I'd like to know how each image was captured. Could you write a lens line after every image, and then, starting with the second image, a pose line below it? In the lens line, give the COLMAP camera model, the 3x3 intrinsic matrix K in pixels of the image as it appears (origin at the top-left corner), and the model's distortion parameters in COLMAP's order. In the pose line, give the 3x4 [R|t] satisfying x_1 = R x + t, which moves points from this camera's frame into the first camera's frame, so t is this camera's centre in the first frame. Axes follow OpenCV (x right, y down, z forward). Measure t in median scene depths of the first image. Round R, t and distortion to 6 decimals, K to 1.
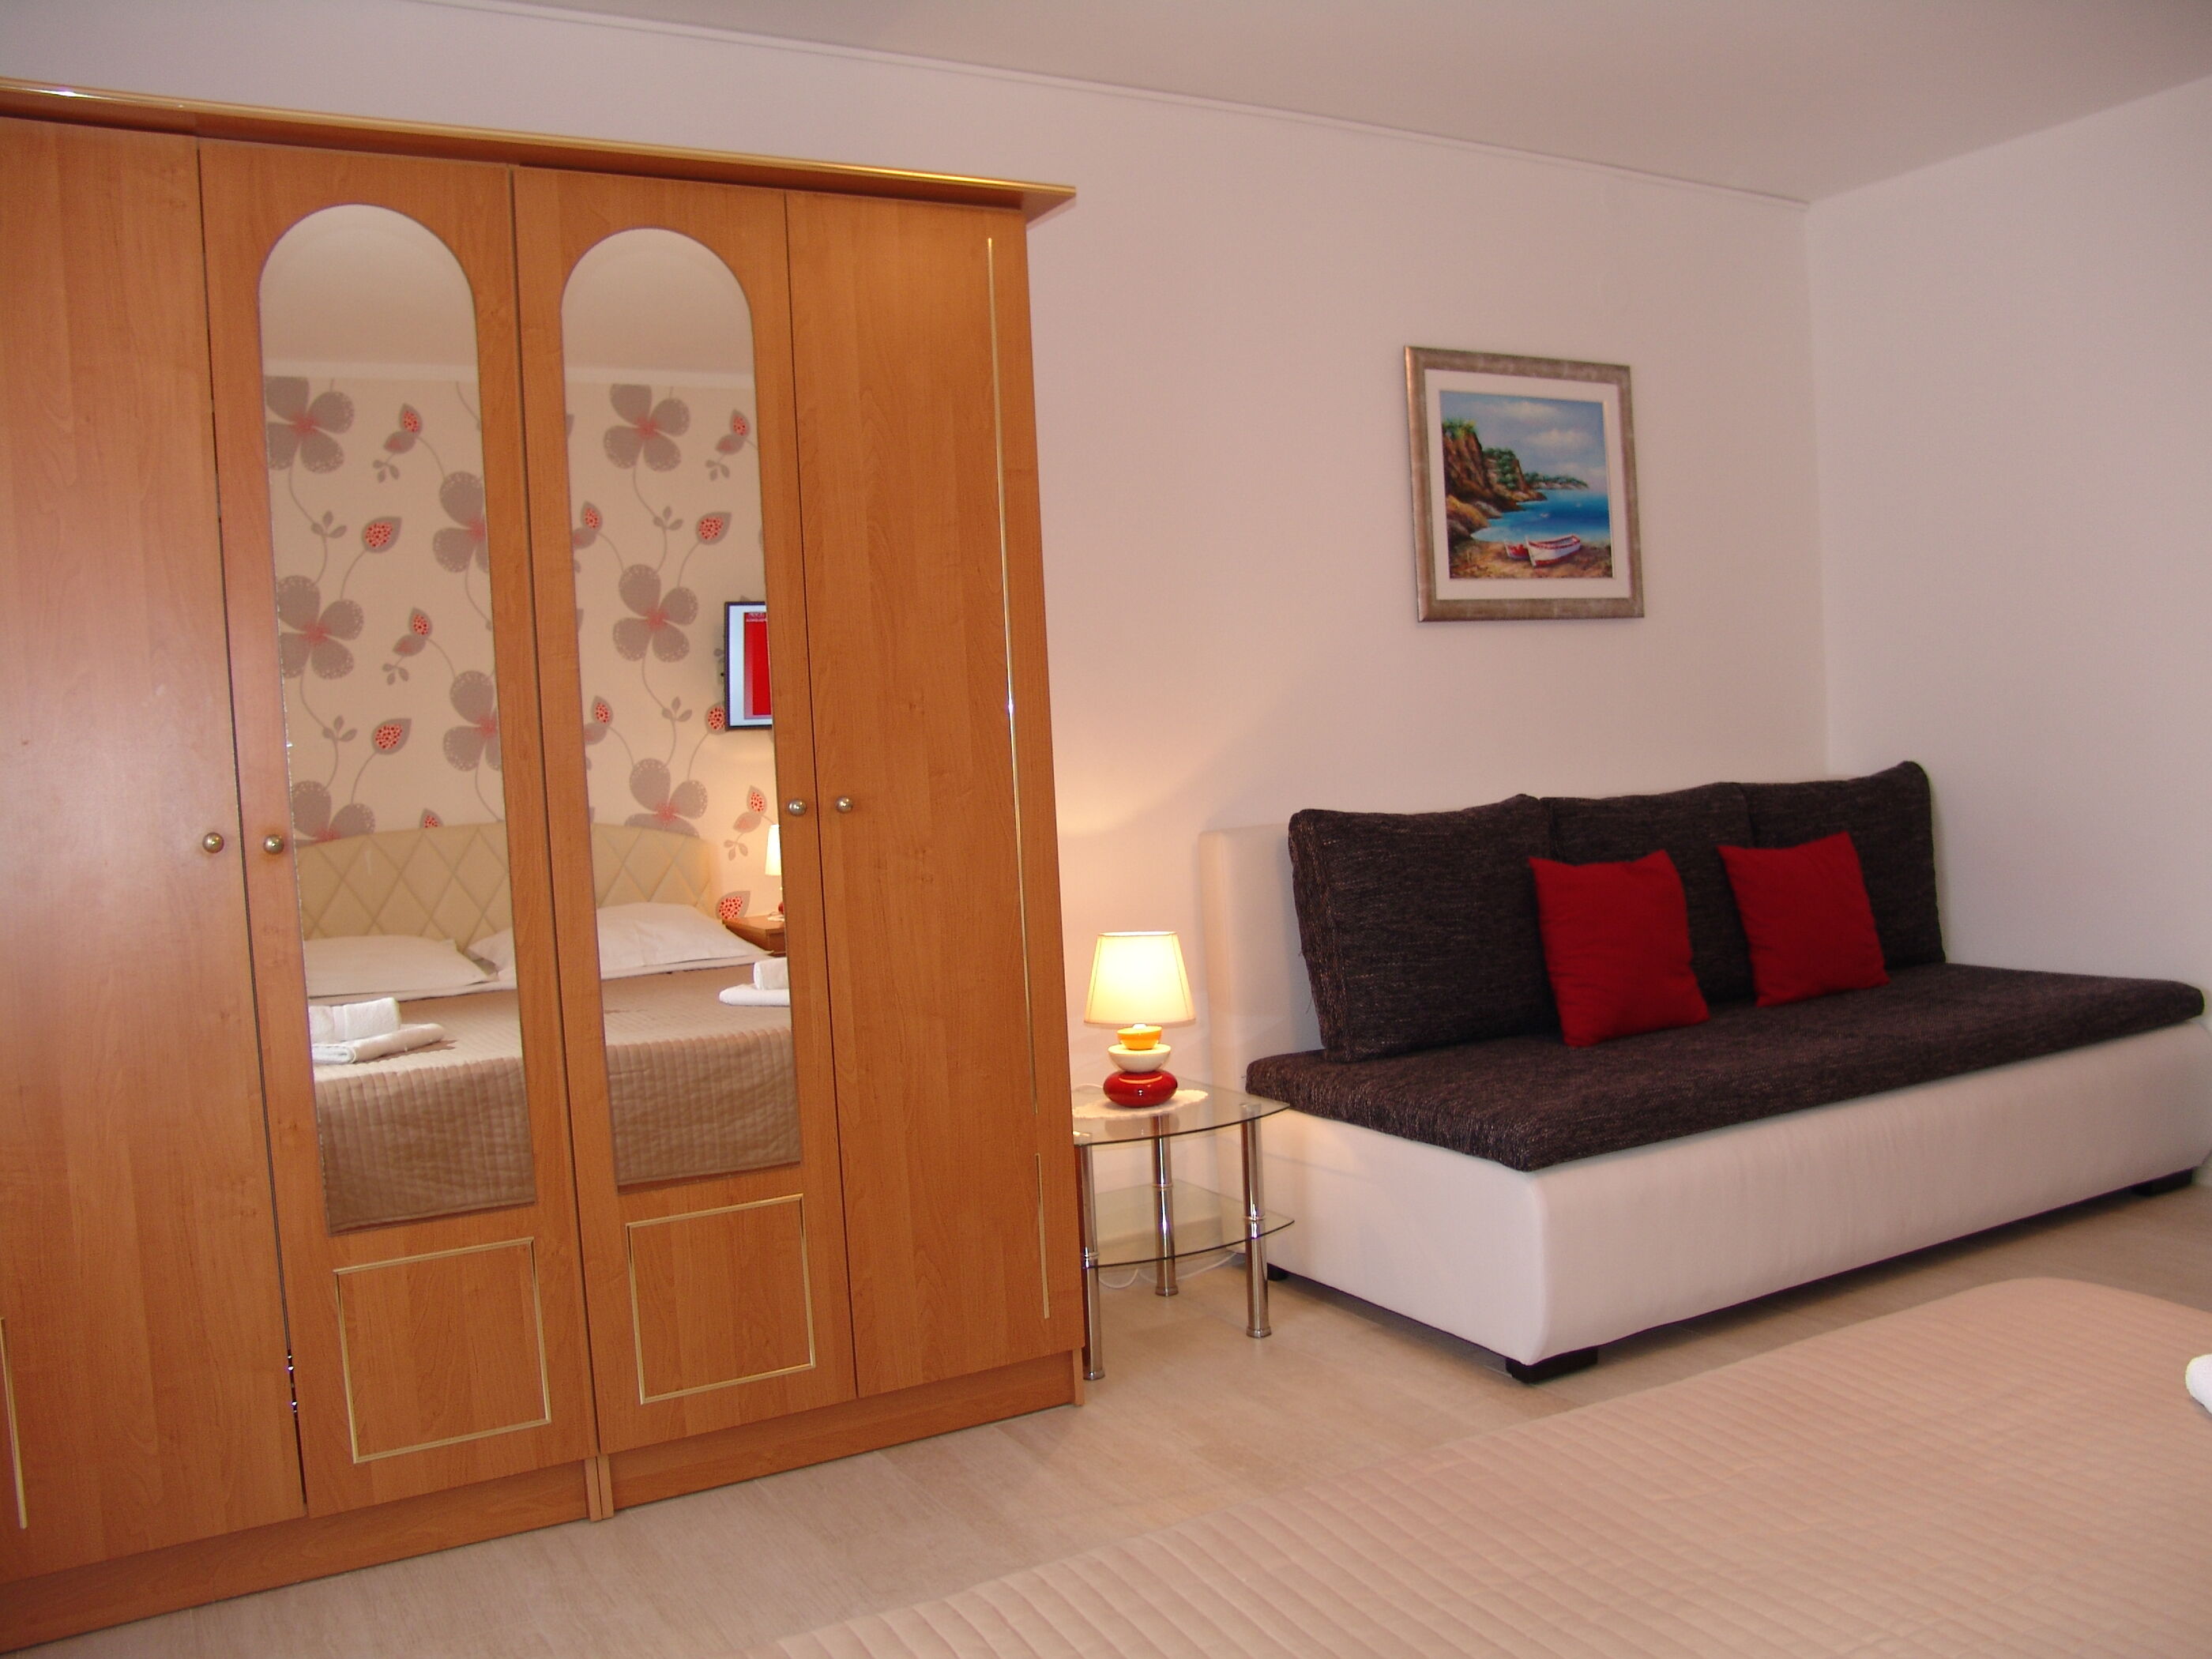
lens RADIAL K [[1845.0, 0, 1088.5], [0, 1845.0, 842.9], [0, 0, 1]] dist [-0.161906, 0.138354]
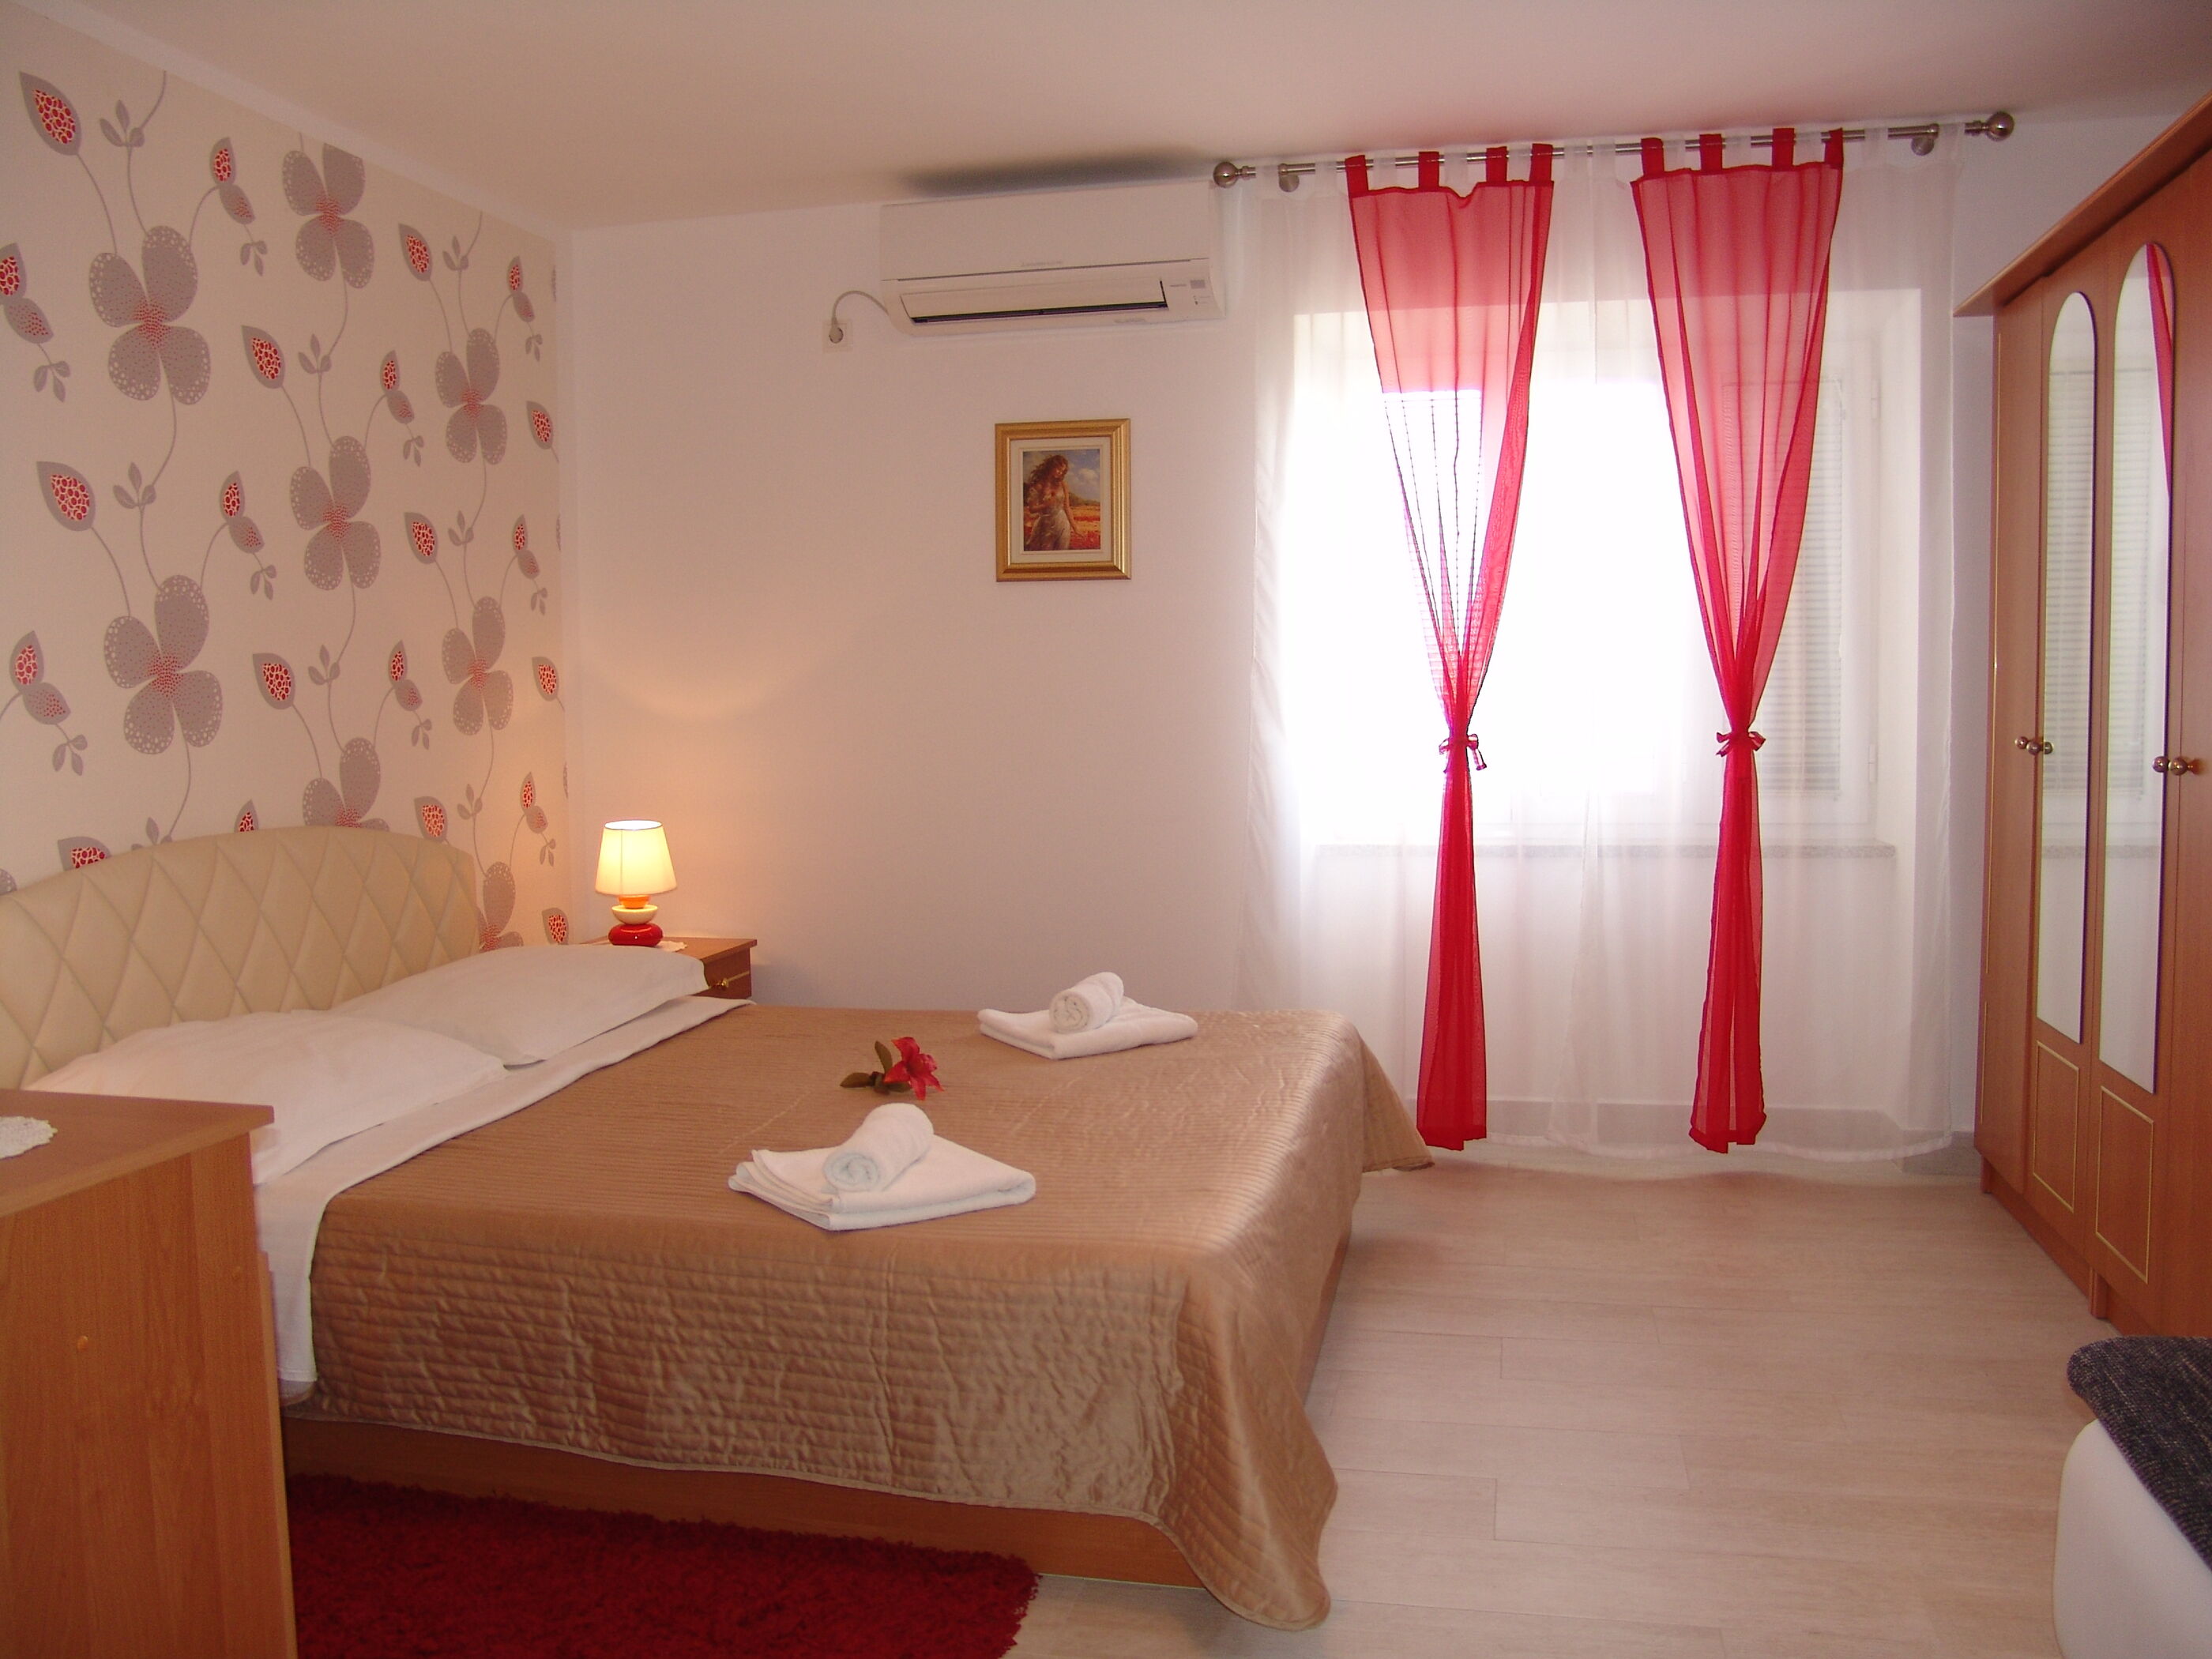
lens RADIAL K [[1845.0, 0, 1088.5], [0, 1845.0, 842.9], [0, 0, 1]] dist [-0.161906, 0.138354]
pose [[-0.675578, 0.123695, -0.726838, 0.681419], [0.008870, 0.987118, 0.159746, -0.097969], [0.737235, 0.101474, -0.667973, 0.813543]]
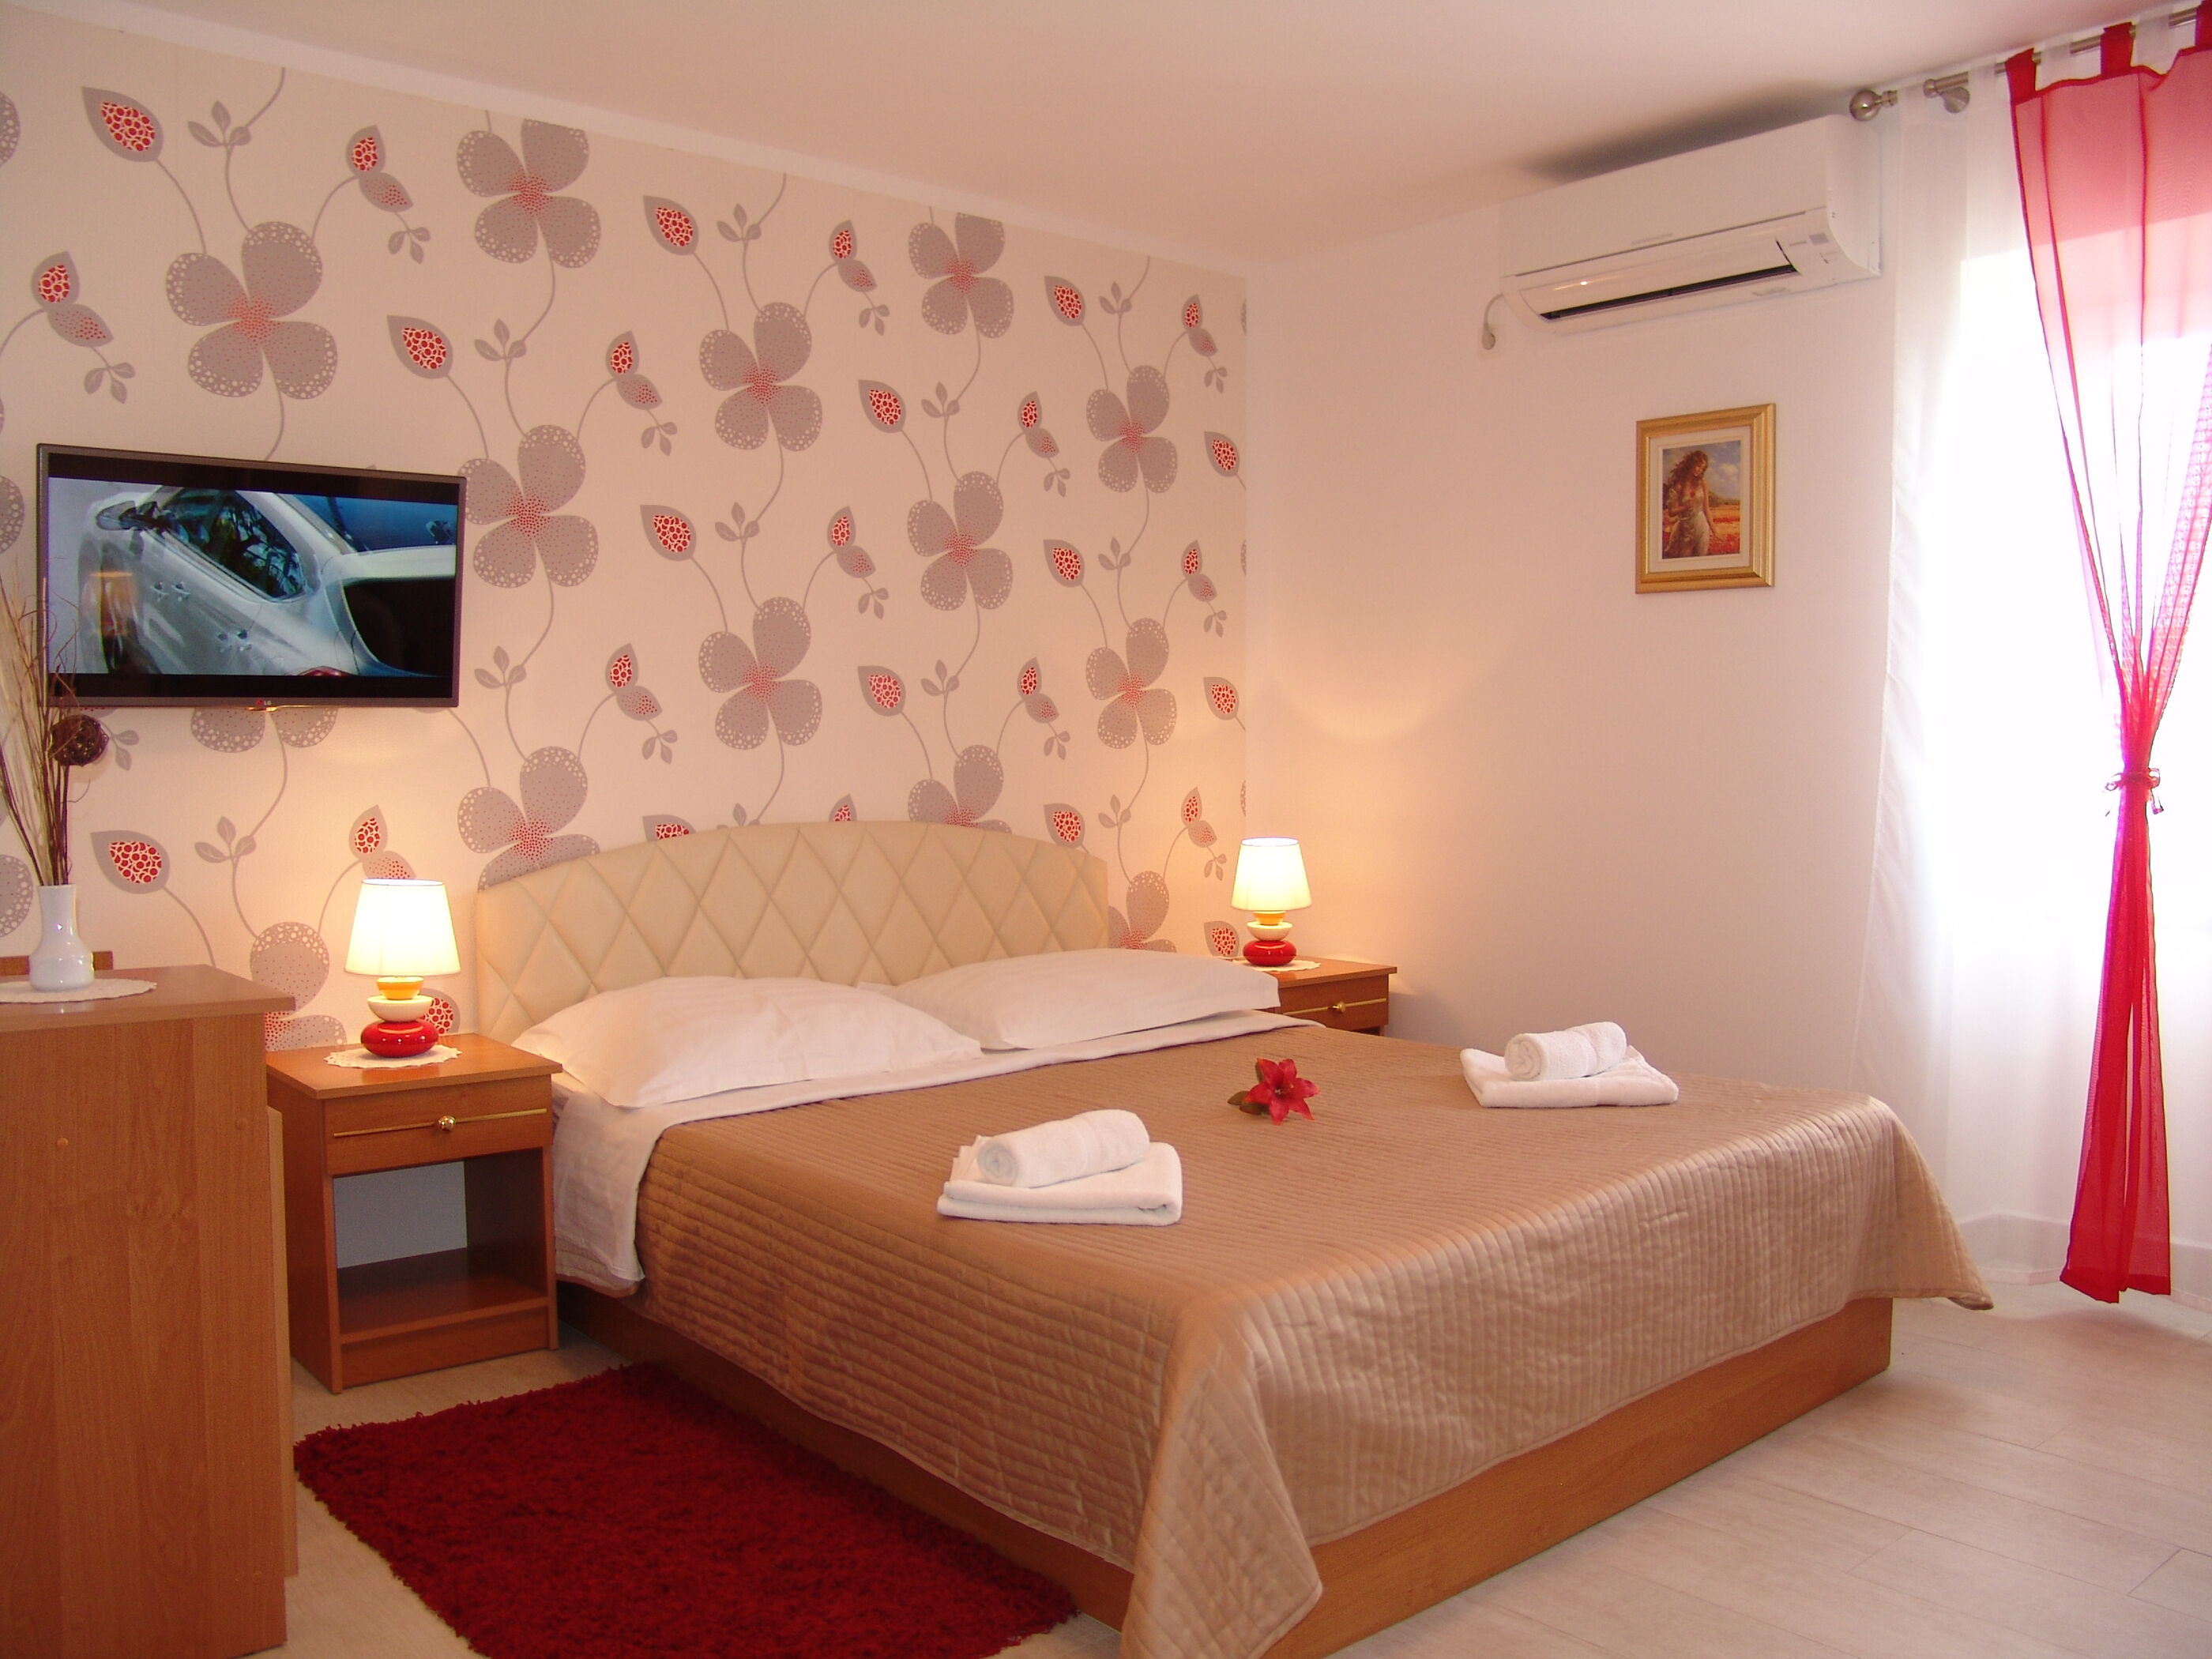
lens RADIAL K [[1845.0, 0, 1088.5], [0, 1845.0, 842.9], [0, 0, 1]] dist [-0.161906, 0.138354]
pose [[-0.980672, 0.061335, -0.185794, 0.389445], [0.040641, 0.992739, 0.113215, -0.066874], [0.191389, 0.103476, -0.976044, 0.944024]]
